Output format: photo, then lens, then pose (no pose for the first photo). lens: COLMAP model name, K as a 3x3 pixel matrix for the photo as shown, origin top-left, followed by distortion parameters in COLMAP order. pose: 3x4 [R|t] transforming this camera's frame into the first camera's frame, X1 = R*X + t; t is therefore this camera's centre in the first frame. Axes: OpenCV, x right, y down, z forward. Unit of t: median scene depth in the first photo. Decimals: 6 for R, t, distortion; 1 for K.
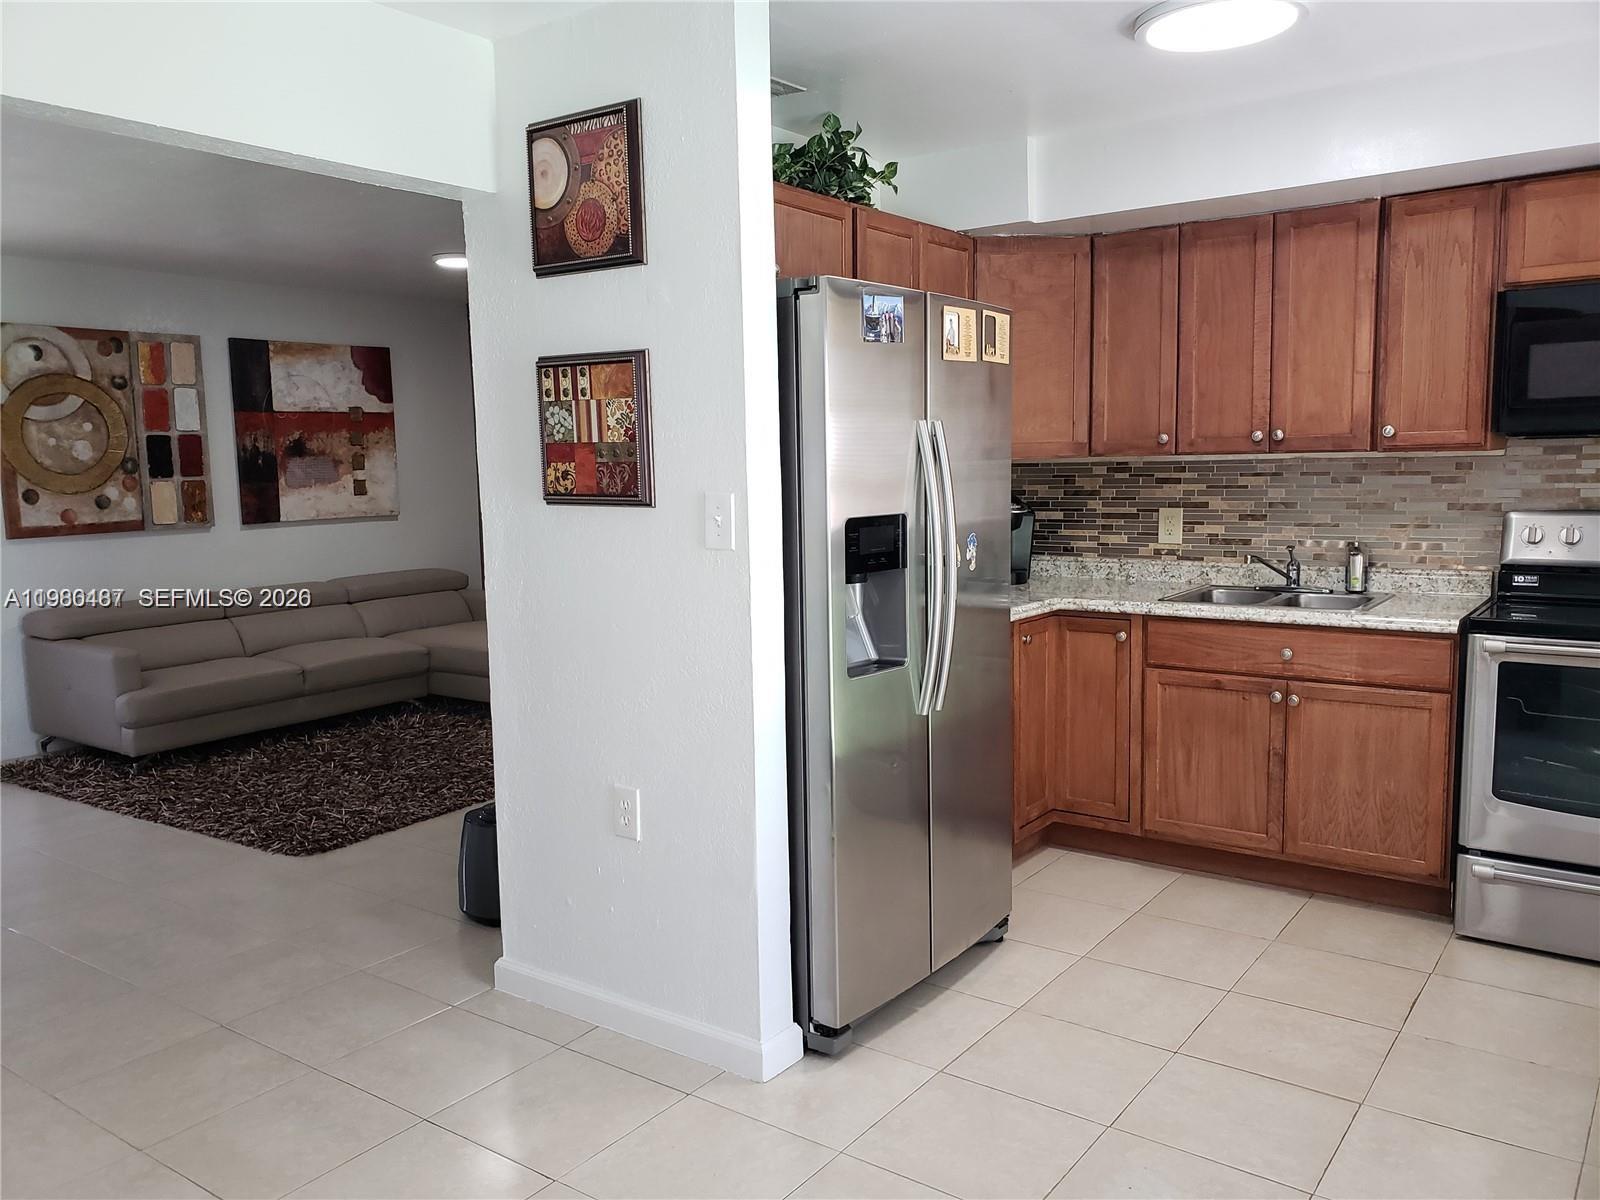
lens RADIAL K [[1251.3, 0, 794.9], [0, 1251.3, 608.5], [0, 0, 1]] dist [0.010303, 0.025206]
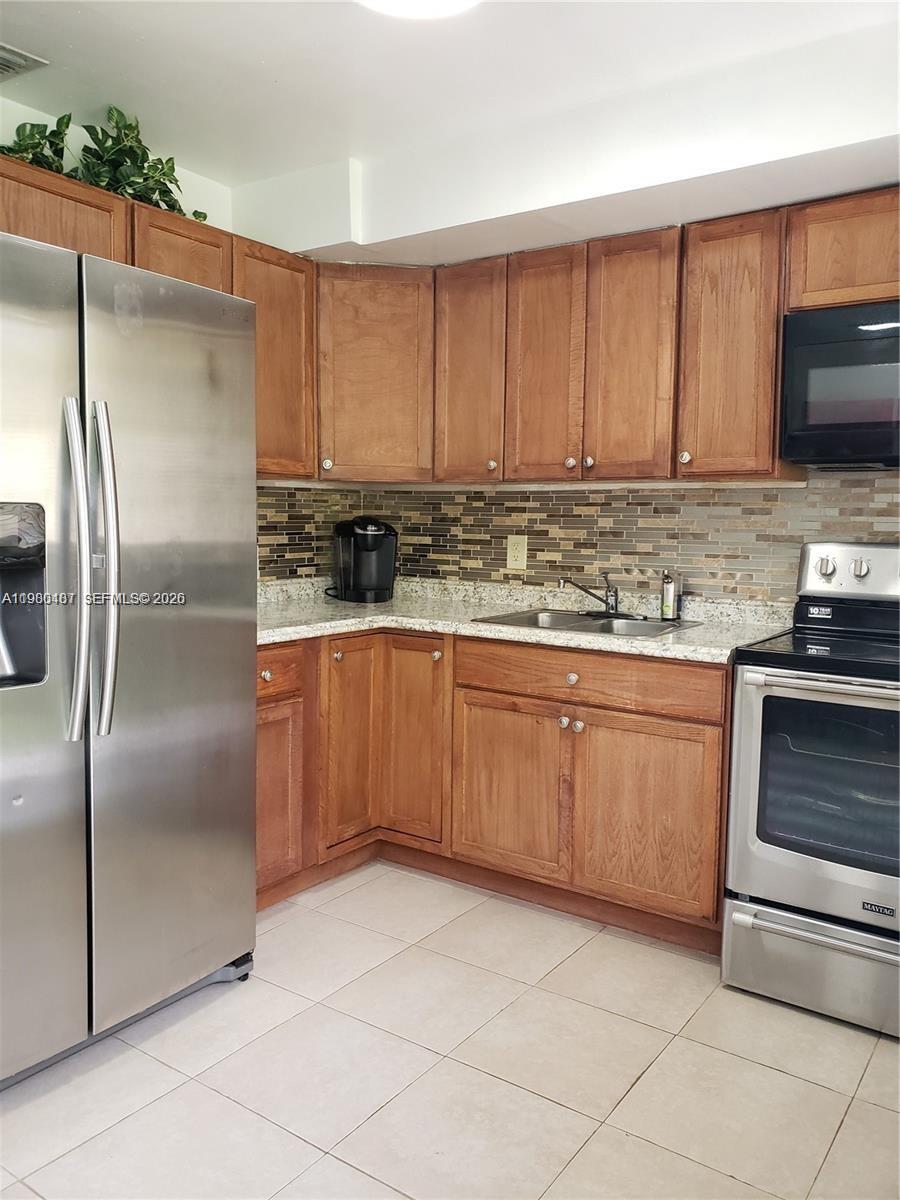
lens RADIAL K [[938.5, 0, 452.5], [0, 938.5, 587.8], [0, 0, 1]] dist [0.010303, 0.025206]
pose [[0.999185, 0.035298, 0.019588, 0.270296], [-0.034349, 0.998312, -0.046830, 0.002631], [-0.021208, 0.046119, 0.998711, 0.260136]]
